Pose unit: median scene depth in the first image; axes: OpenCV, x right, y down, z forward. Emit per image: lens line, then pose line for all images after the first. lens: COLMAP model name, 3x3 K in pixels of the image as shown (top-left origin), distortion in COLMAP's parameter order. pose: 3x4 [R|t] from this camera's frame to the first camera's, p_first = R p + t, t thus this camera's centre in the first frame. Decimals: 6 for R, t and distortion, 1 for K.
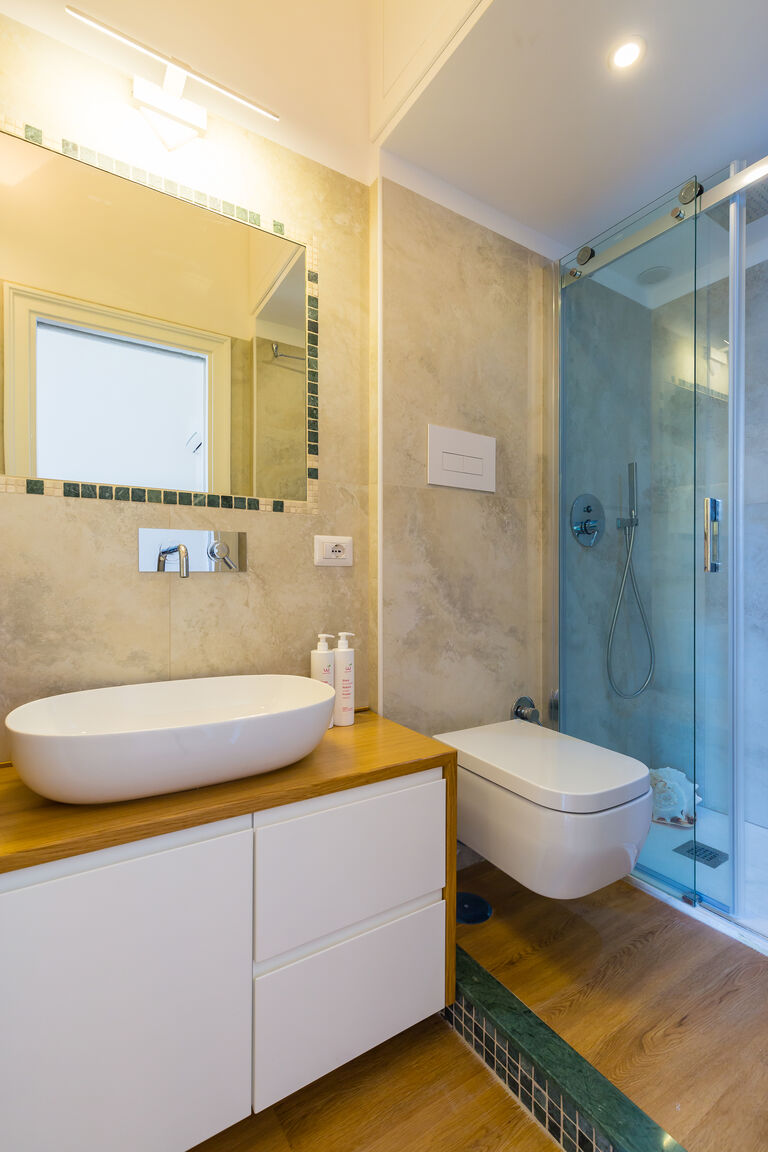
lens RADIAL K [[504.8, 0, 384.0], [0, 504.8, 576.0], [0, 0, 1]] dist [0.008224, -0.000540]
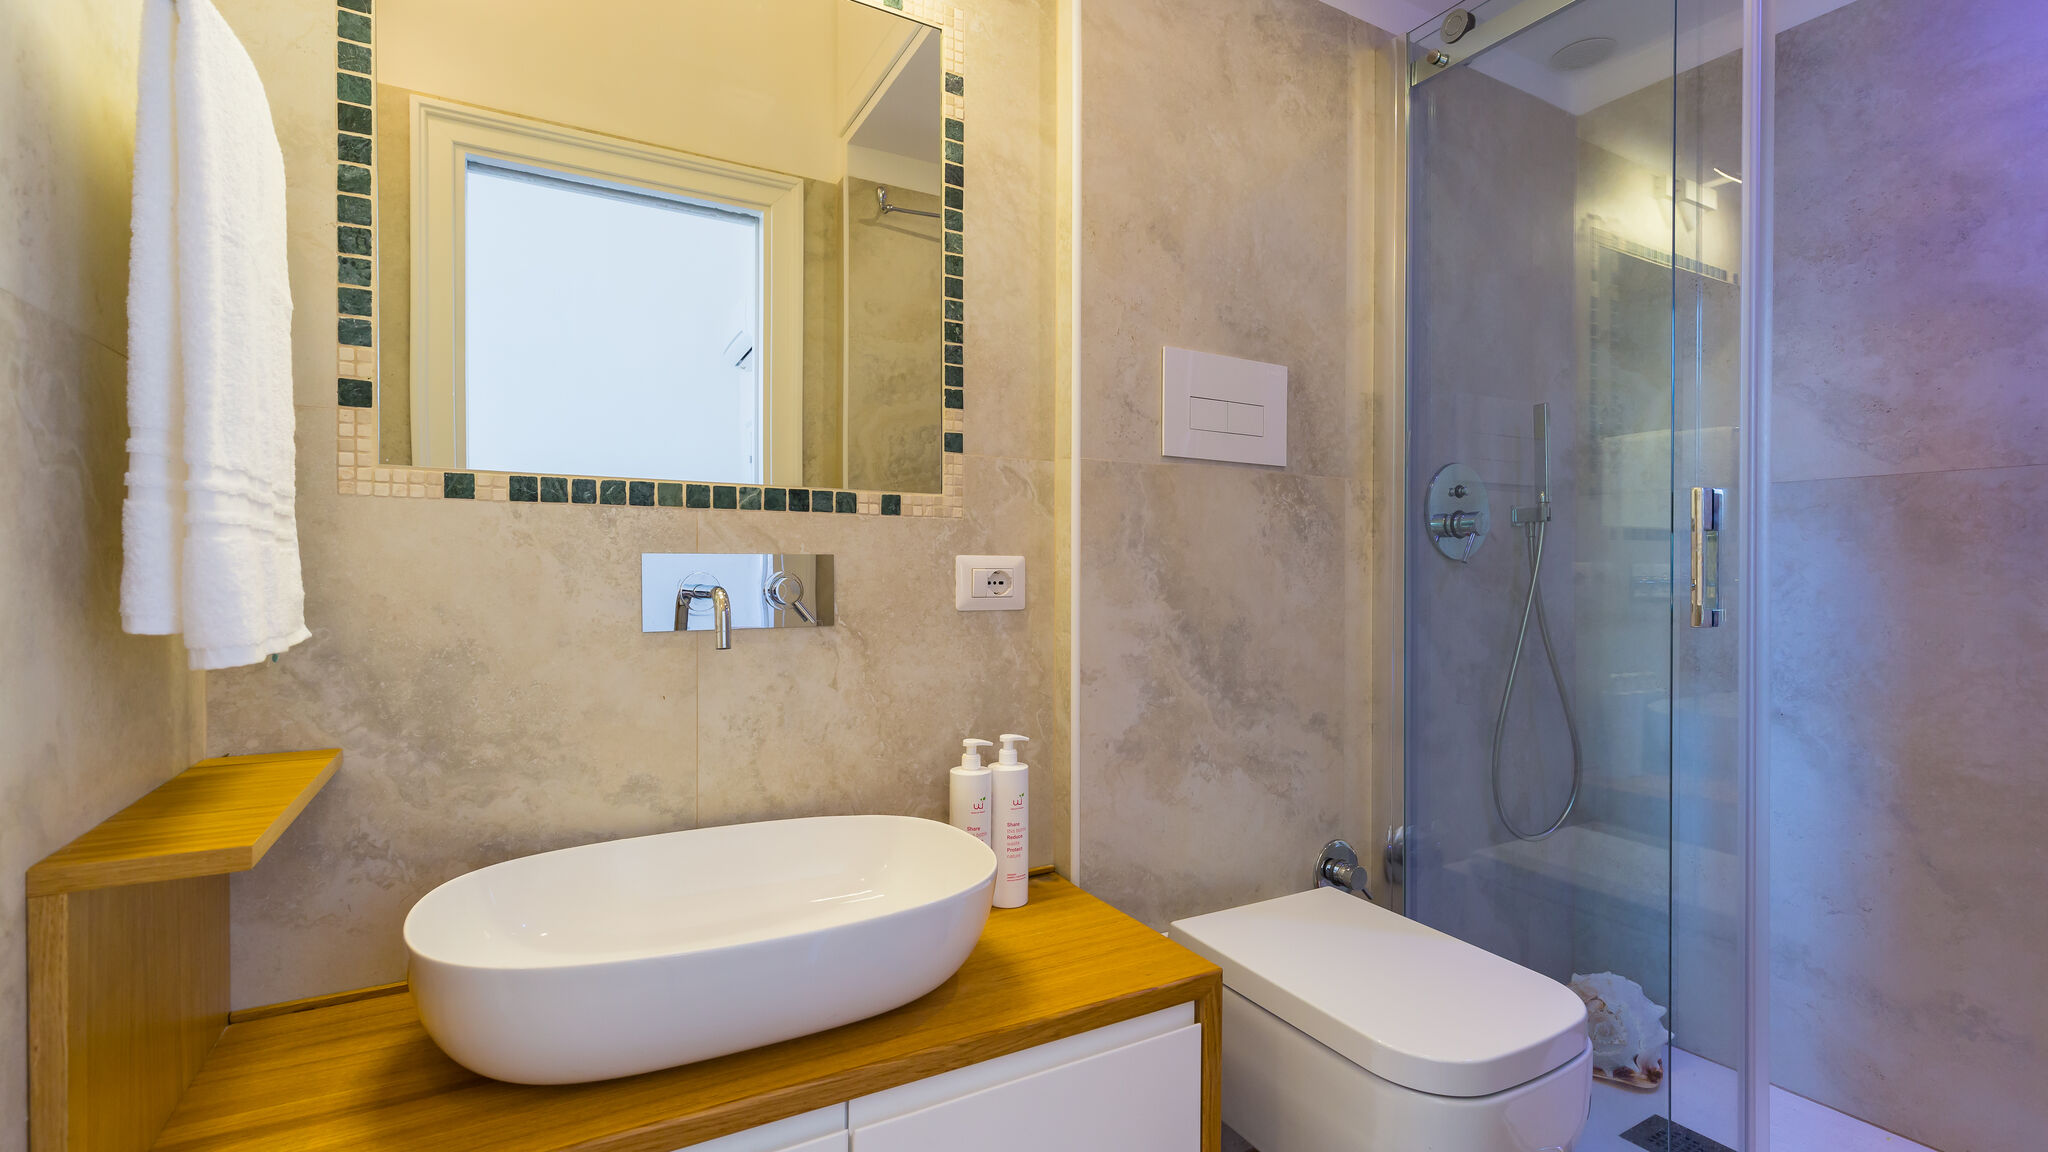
lens RADIAL K [[895.1, 0, 1029.7], [0, 895.1, 576.7], [0, 0, 1]] dist [0.008605, -0.000269]
pose [[0.999053, 0.002462, -0.043439, -0.016692], [-0.002369, 0.999995, 0.002189, -0.064147], [0.043444, -0.002084, 0.999054, 0.034654]]
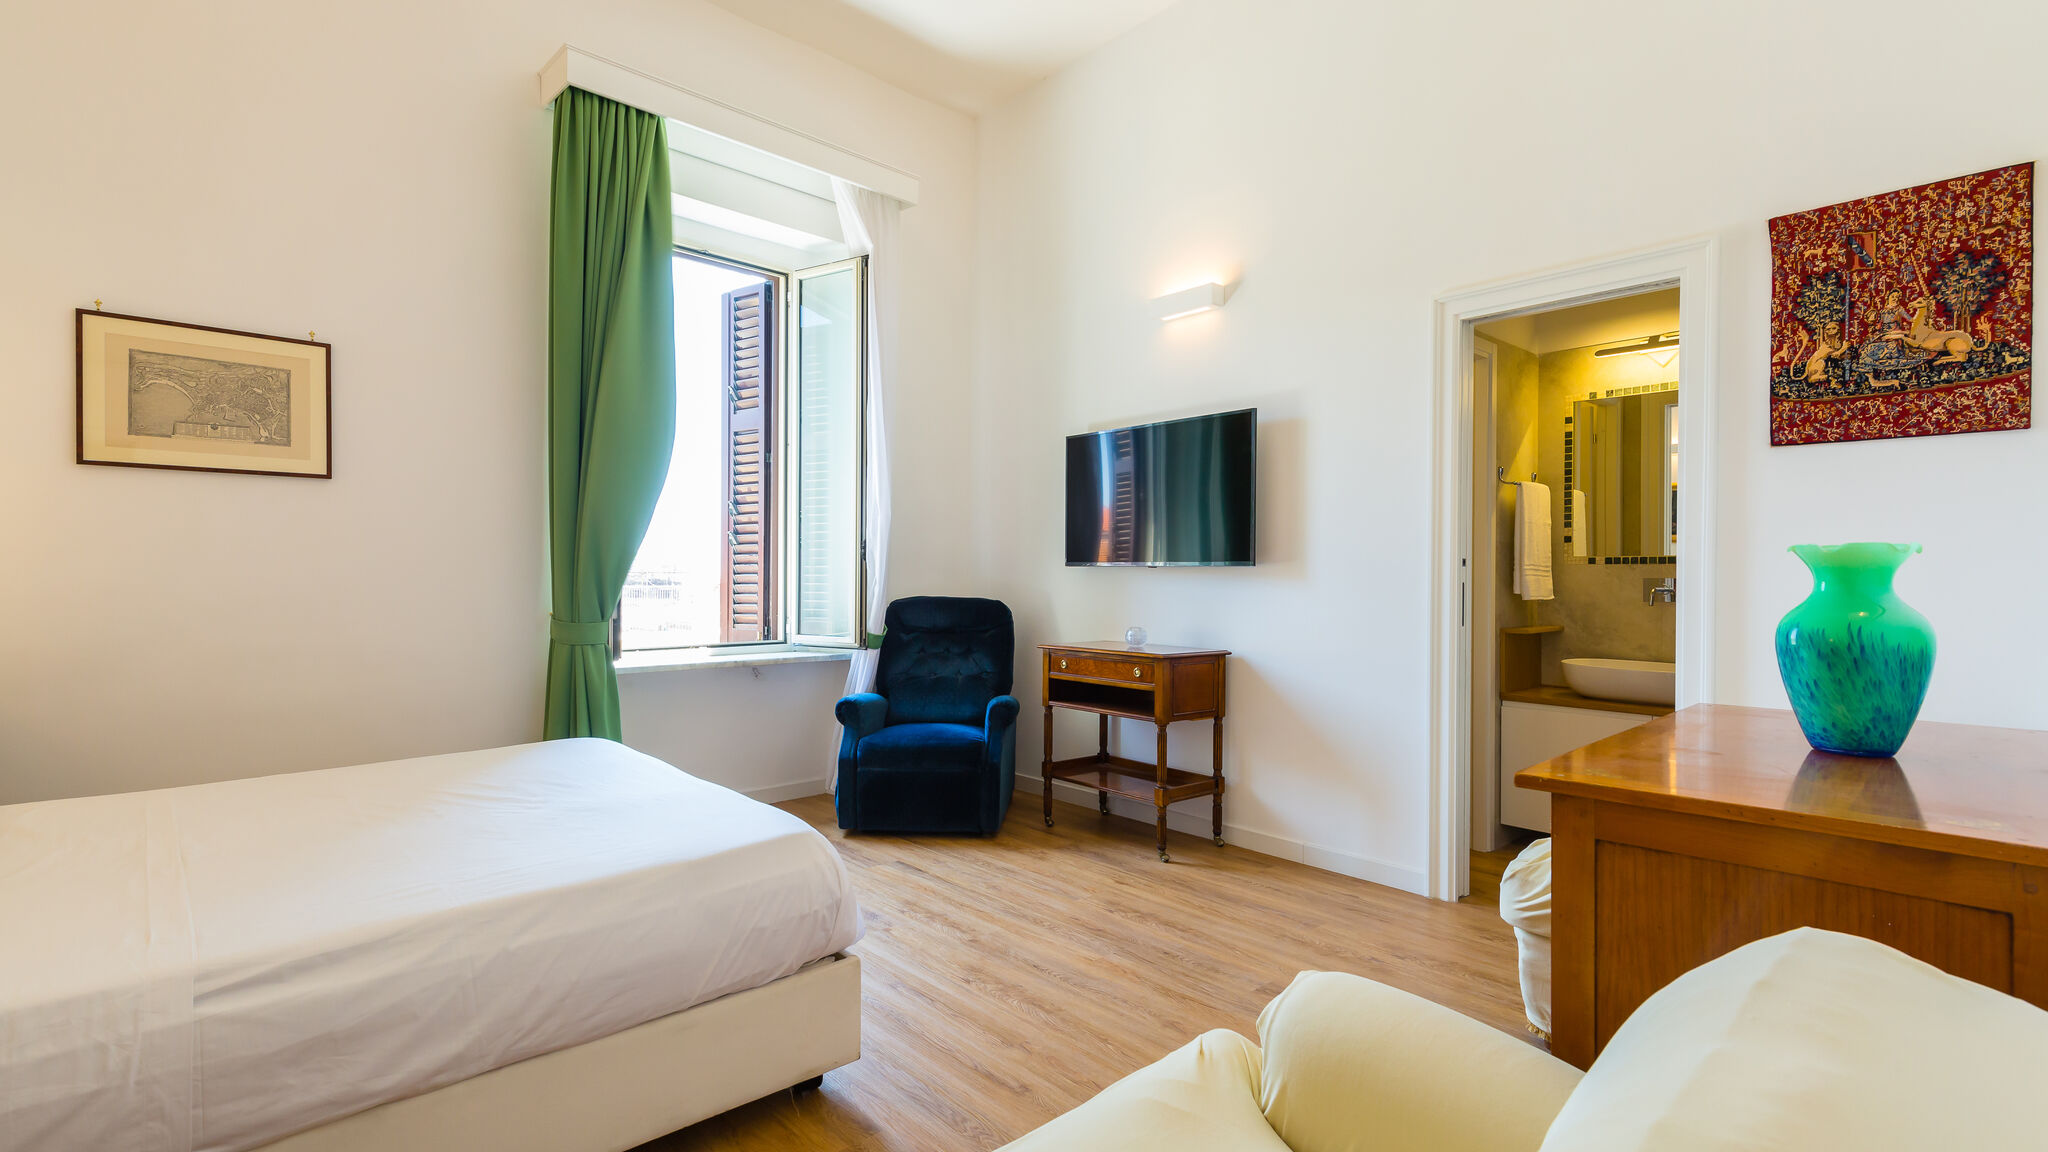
lens RADIAL K [[937.1, 0, 1010.9], [0, 937.1, 563.3], [0, 0, 1]] dist [0.001957, 0.000009]
pose [[0.172294, -0.013690, -0.984950, 2.225790], [-0.013745, 0.999773, -0.016300, -0.054239], [0.984950, 0.016346, 0.172067, -1.670929]]
